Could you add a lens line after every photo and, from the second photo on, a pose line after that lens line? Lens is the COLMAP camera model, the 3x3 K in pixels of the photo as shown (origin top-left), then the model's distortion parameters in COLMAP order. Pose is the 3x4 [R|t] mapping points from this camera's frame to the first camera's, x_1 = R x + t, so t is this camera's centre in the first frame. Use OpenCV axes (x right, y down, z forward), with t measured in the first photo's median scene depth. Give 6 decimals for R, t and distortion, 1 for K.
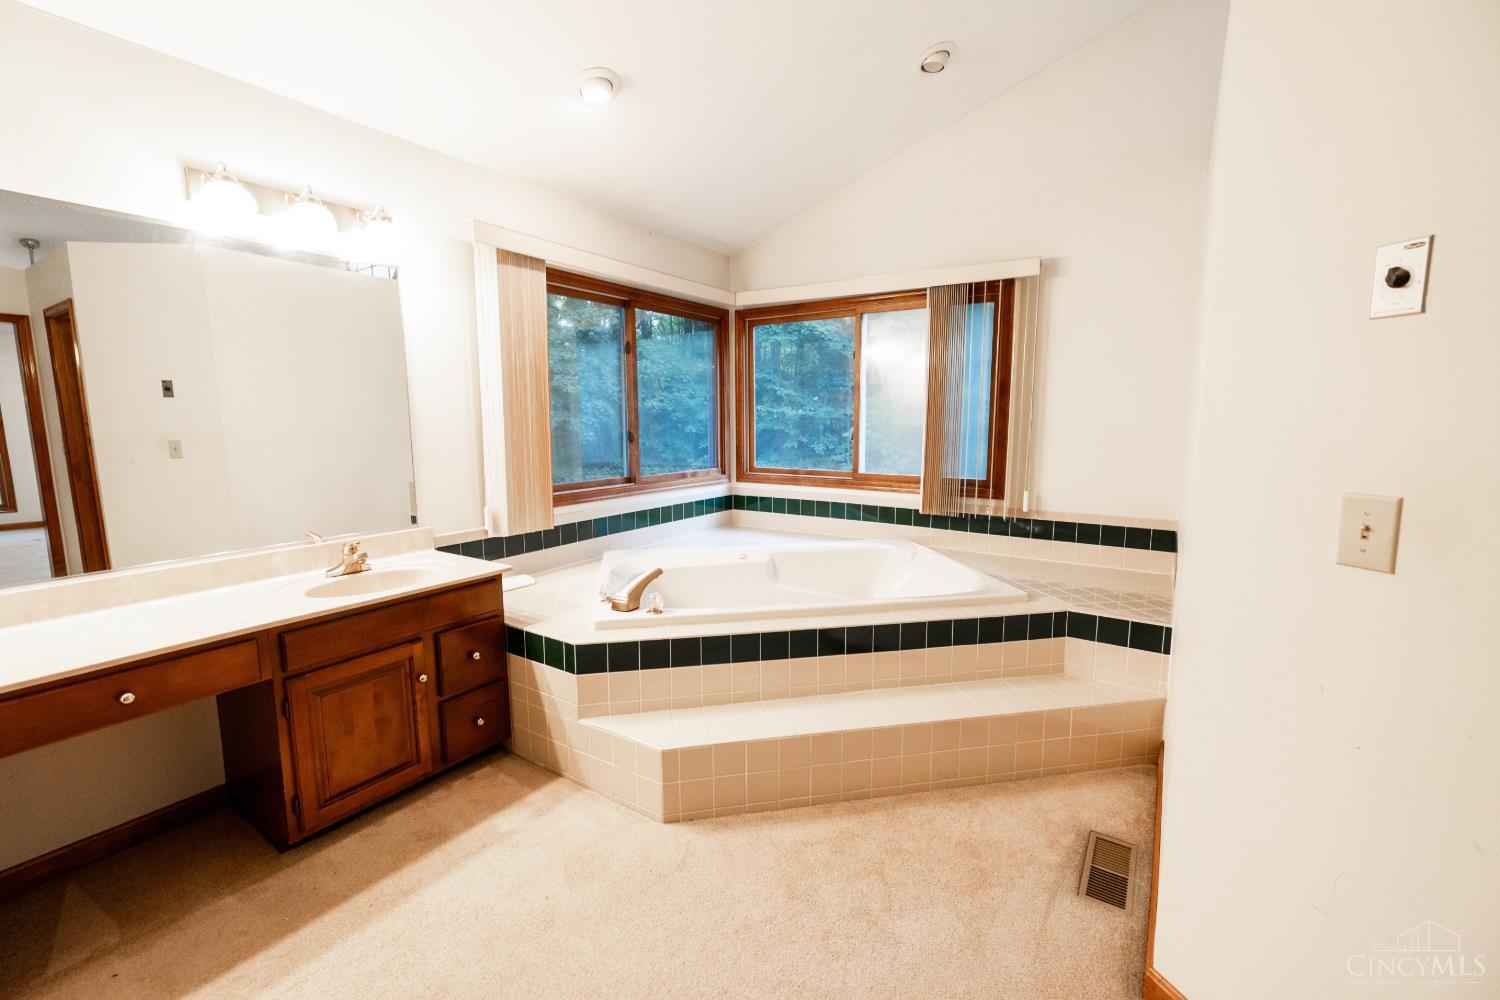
lens RADIAL K [[630.7, 0, 747.8], [0, 630.7, 493.9], [0, 0, 1]] dist [0.000949, -0.000431]
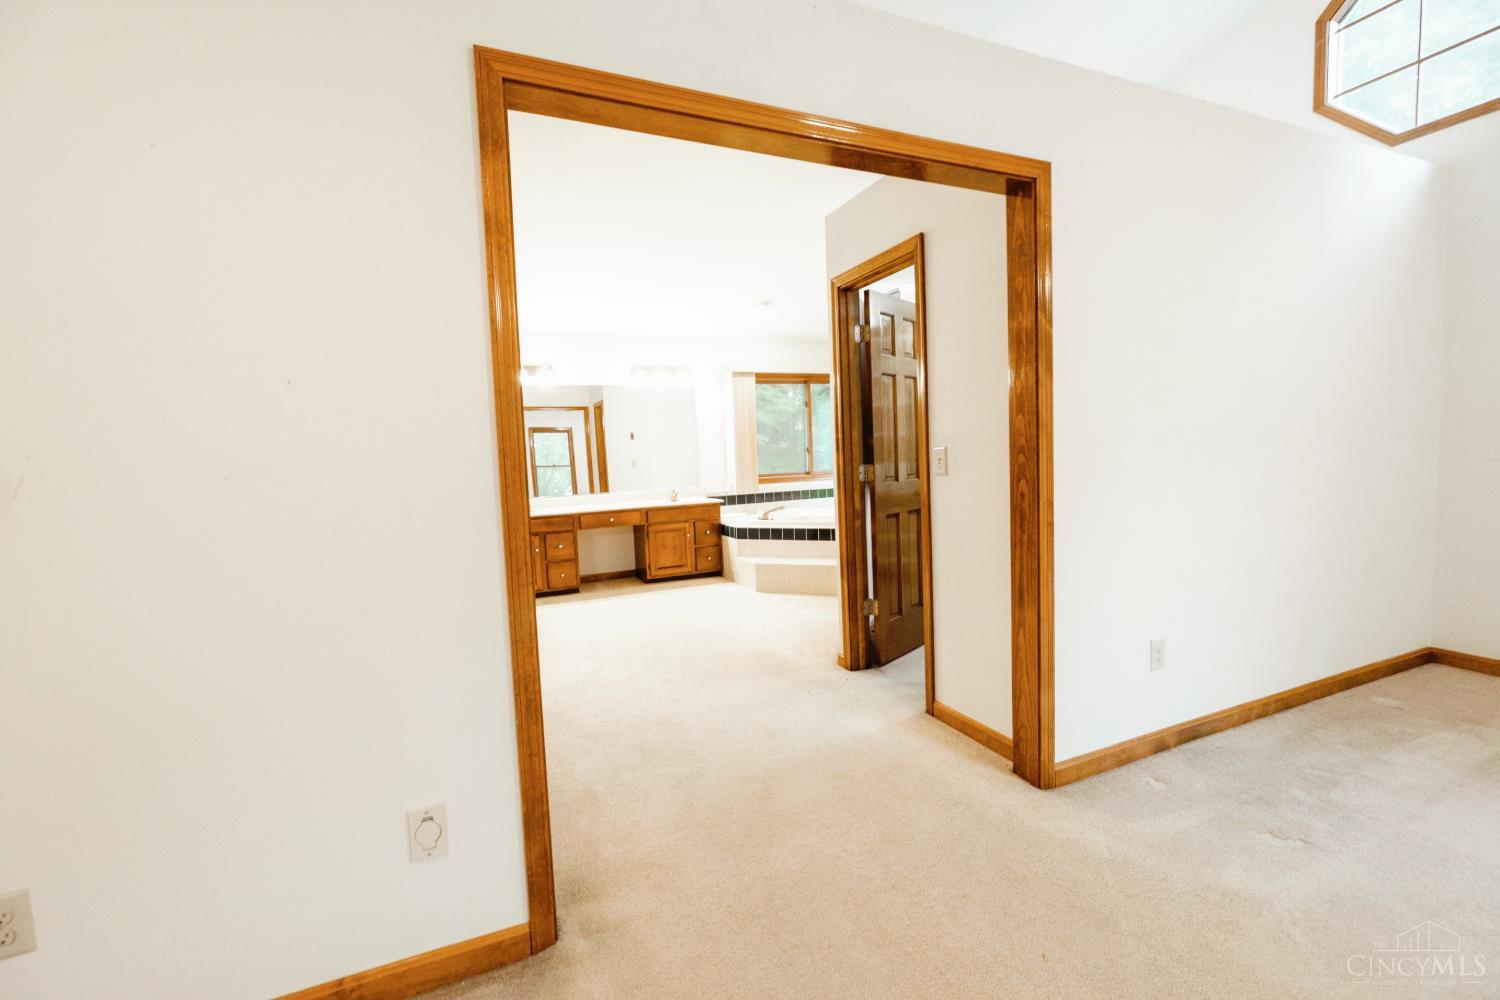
lens RADIAL K [[630.7, 0, 746.0], [0, 630.7, 497.1], [0, 0, 1]] dist [0.000949, -0.000431]
pose [[0.834154, 0.008433, -0.551467, 1.063689], [-0.030439, 0.999063, -0.030765, 0.172174], [0.550690, 0.042449, 0.833629, -1.028913]]
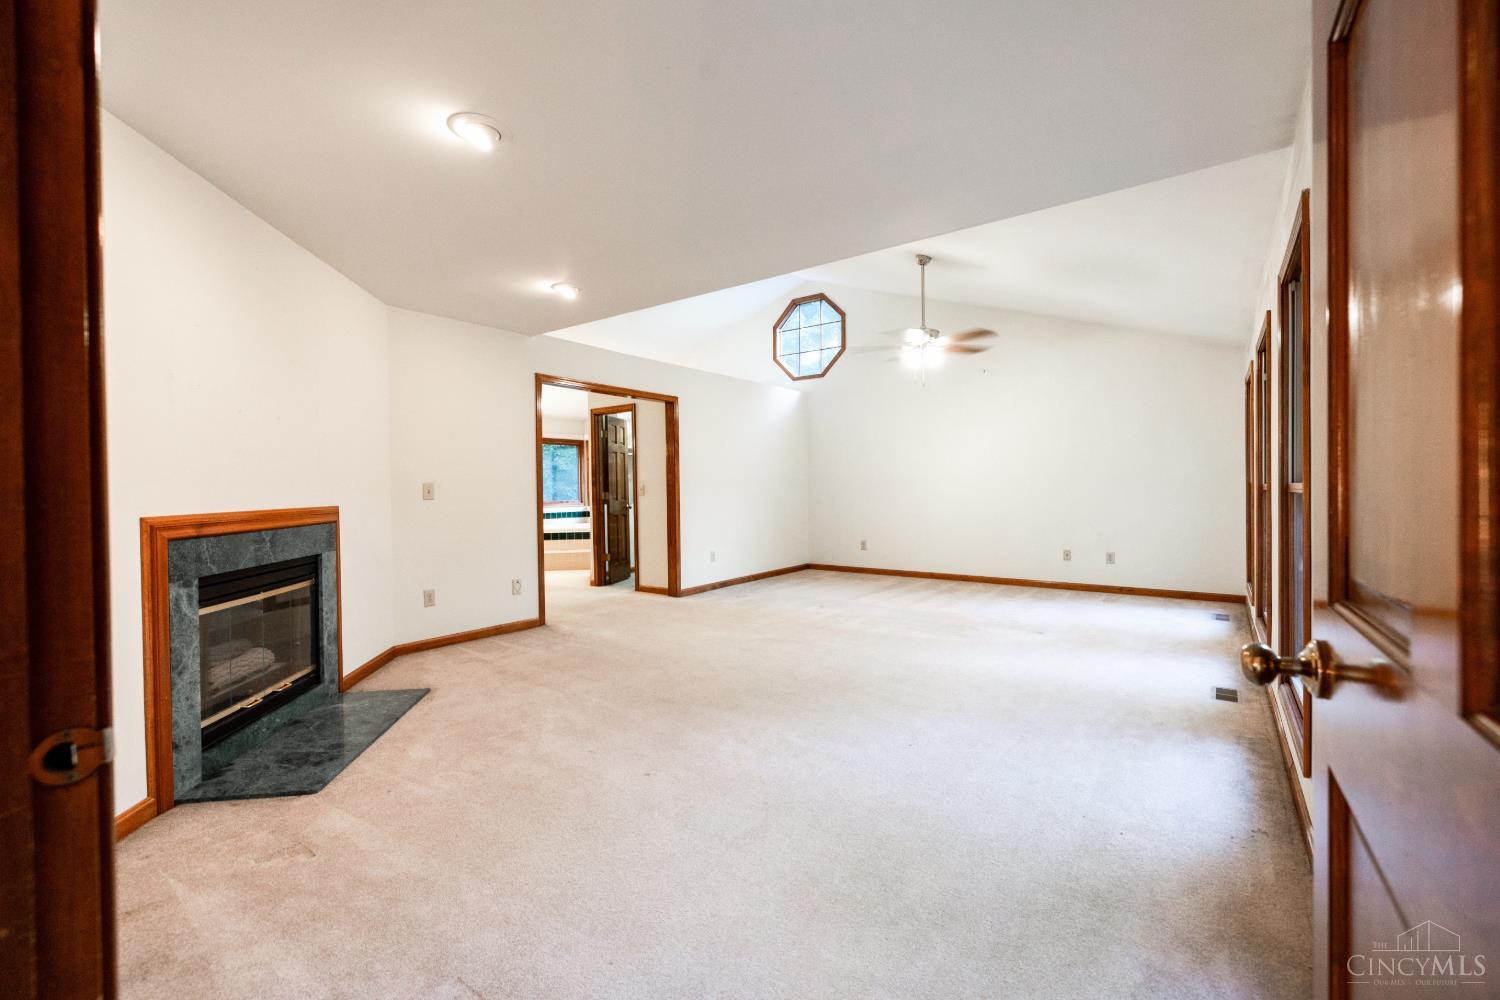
lens RADIAL K [[630.7, 0, 747.5], [0, 630.7, 492.4], [0, 0, 1]] dist [0.000949, -0.000431]
pose [[0.998930, -0.011192, -0.044874, 1.633898], [0.005843, 0.993044, -0.117603, 0.660307], [0.045878, 0.117215, 0.992046, -4.467962]]
